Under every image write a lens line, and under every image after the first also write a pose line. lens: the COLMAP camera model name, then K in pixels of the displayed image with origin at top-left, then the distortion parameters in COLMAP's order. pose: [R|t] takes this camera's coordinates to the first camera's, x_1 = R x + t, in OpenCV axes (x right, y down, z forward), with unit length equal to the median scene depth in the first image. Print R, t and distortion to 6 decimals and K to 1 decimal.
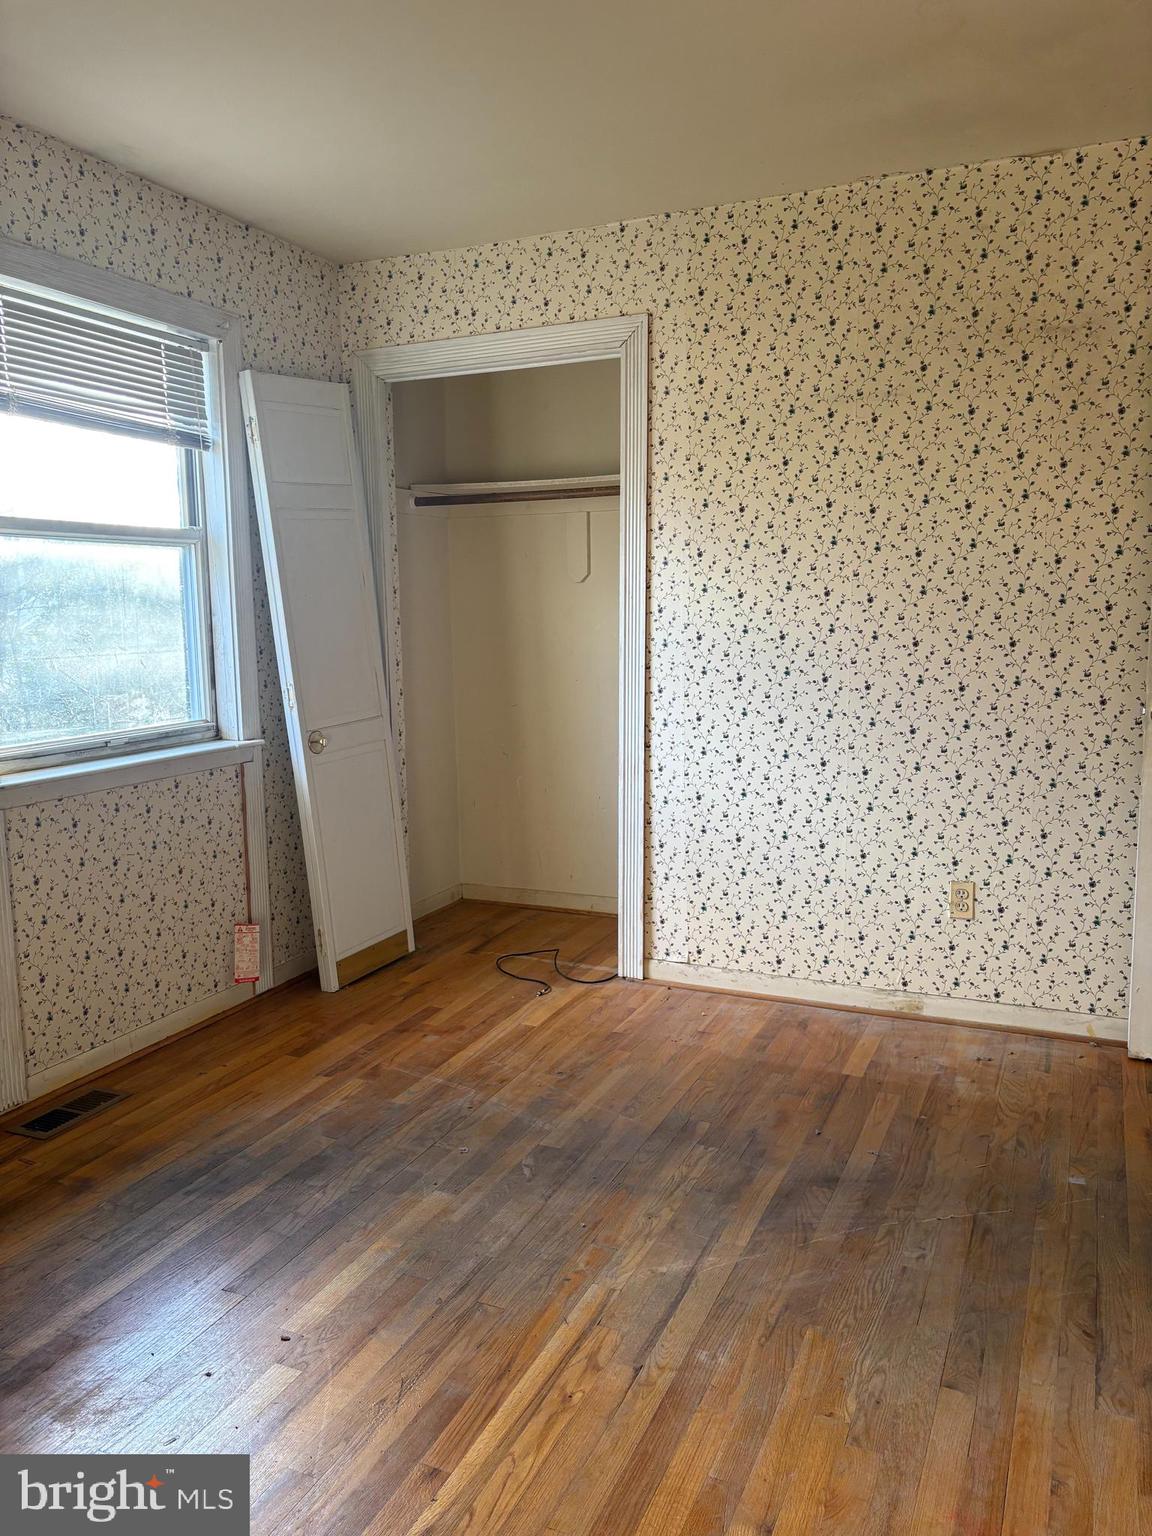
lens RADIAL K [[1166.0, 0, 568.6], [0, 1166.0, 769.8], [0, 0, 1]] dist [0.085122, -0.022980]
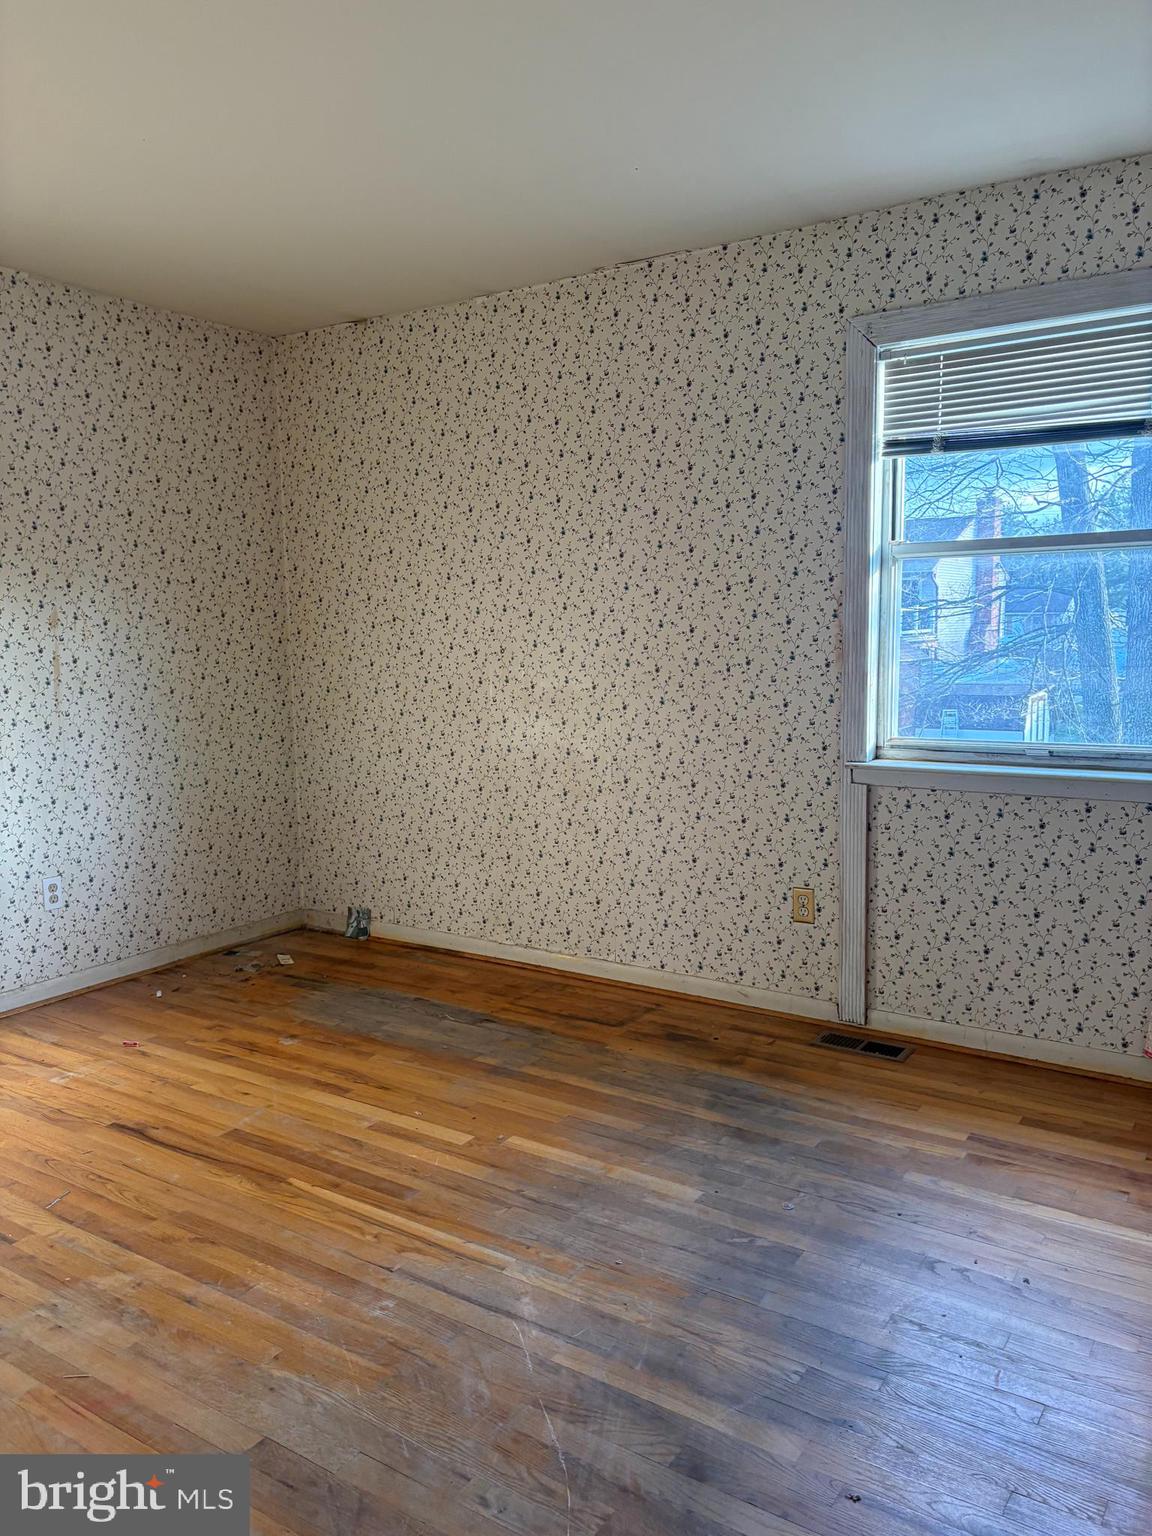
lens RADIAL K [[1166.0, 0, 565.8], [0, 1166.0, 768.6], [0, 0, 1]] dist [0.085122, -0.022980]
pose [[-0.159723, 0.135265, -0.977851, 0.898933], [-0.122573, 0.980185, 0.155609, -0.158151], [0.979523, 0.144712, -0.139978, 1.009890]]
